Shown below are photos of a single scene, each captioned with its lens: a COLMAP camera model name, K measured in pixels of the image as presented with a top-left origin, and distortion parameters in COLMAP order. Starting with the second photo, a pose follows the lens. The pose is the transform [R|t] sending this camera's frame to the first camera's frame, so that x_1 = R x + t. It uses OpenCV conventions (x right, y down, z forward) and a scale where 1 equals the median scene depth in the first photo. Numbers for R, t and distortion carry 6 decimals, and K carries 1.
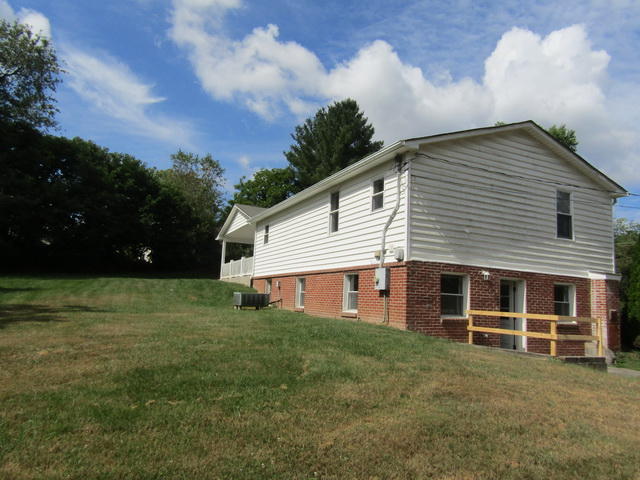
lens RADIAL K [[475.1, 0, 320.0], [0, 475.1, 240.0], [0, 0, 1]] dist [-0.066433, 0.000077]
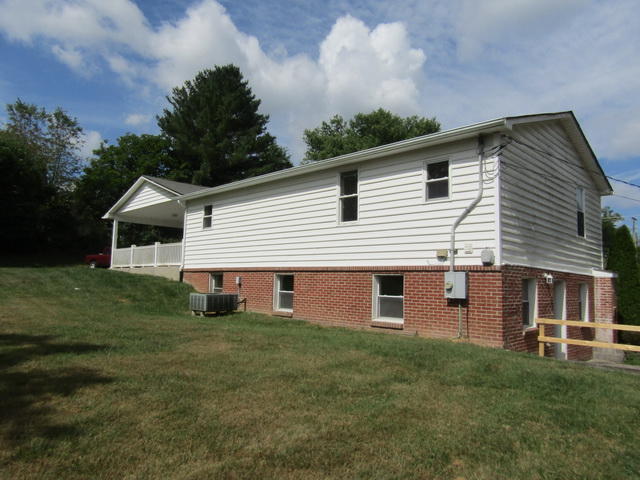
lens RADIAL K [[477.6, 0, 319.0], [0, 477.6, 227.5], [0, 0, 1]] dist [0.000436, -0.000328]
pose [[0.941614, 0.023316, 0.335886, -0.300163], [-0.030904, 0.999373, 0.017262, -0.019595], [-0.335273, -0.026635, 0.941744, 0.245571]]
